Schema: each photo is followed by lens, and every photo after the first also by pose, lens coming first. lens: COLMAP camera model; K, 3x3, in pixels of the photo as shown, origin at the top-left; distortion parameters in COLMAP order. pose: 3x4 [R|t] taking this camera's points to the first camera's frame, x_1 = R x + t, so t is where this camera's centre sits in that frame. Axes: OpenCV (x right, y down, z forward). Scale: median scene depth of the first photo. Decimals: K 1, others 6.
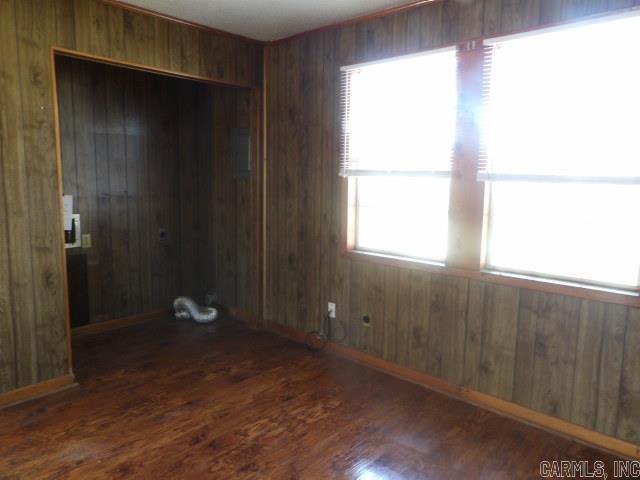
lens RADIAL K [[473.5, 0, 320.0], [0, 473.5, 240.0], [0, 0, 1]] dist [0.003975, 0.009300]
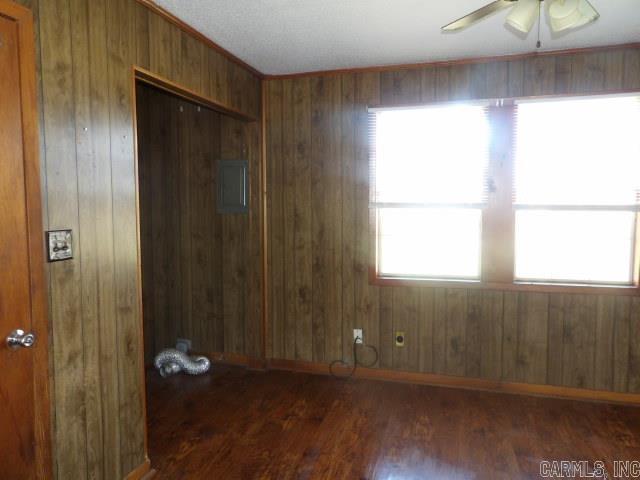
lens RADIAL K [[473.5, 0, 320.0], [0, 473.5, 240.0], [0, 0, 1]] dist [0.003975, 0.009300]
pose [[0.886022, -0.056637, 0.460172, -0.627794], [0.081017, 0.996153, -0.033387, -0.042579], [-0.456511, 0.066864, 0.887202, 0.120844]]
